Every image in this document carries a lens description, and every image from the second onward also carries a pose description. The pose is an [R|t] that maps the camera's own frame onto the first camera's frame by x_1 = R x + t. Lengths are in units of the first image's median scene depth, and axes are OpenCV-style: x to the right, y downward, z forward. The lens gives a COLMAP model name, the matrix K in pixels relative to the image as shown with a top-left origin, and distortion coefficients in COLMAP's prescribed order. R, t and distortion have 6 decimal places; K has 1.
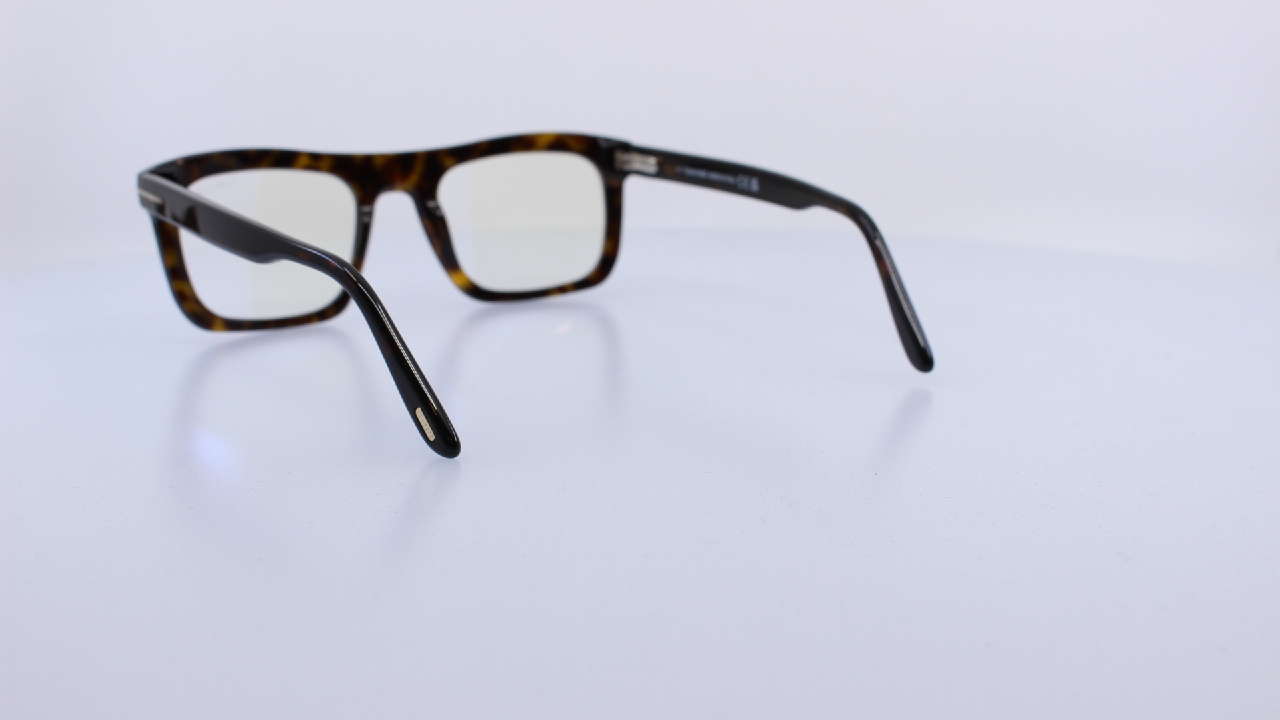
lens RADIAL K [[1645.1, 0, 640.0], [0, 1645.1, 360.0], [0, 0, 1]] dist [-0.136925, 0.027538]
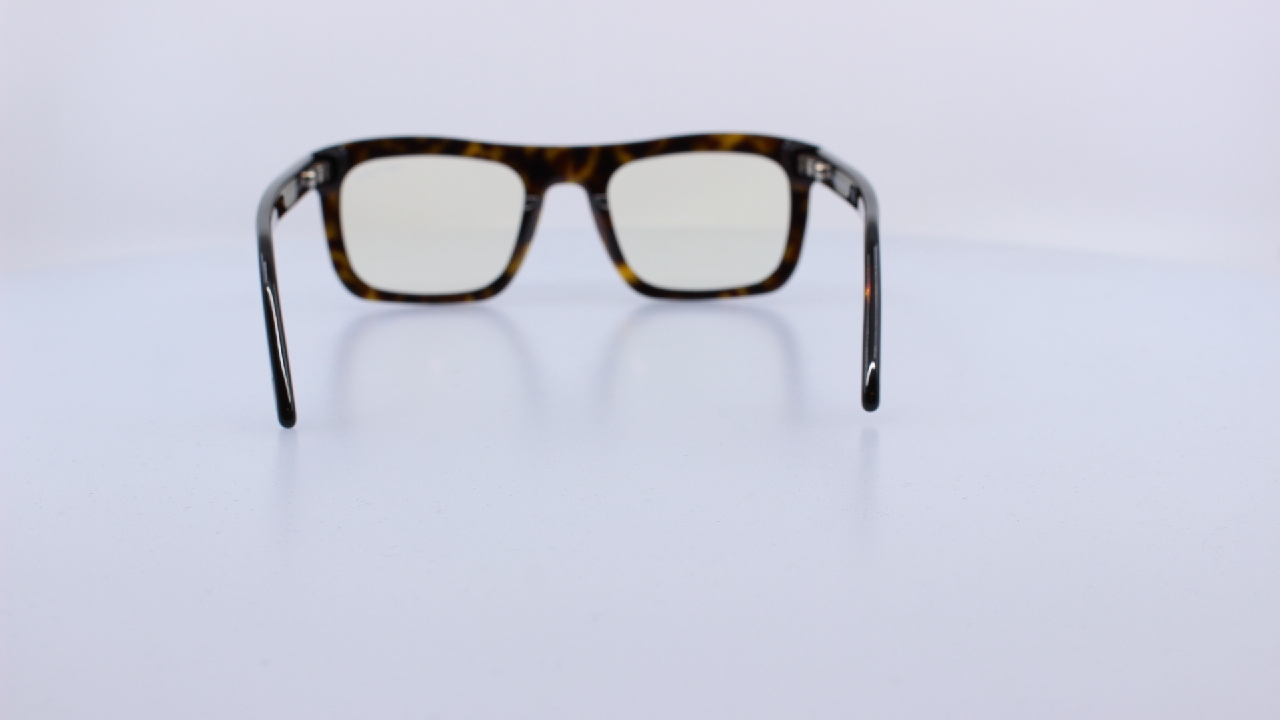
lens RADIAL K [[1645.1, 0, 640.0], [0, 1645.1, 360.0], [0, 0, 1]] dist [-0.136925, 0.027538]
pose [[0.858328, 0.106263, -0.501977, 0.421731], [-0.103506, 0.994066, 0.033449, -0.031101], [0.502553, 0.023247, 0.864234, 0.125768]]
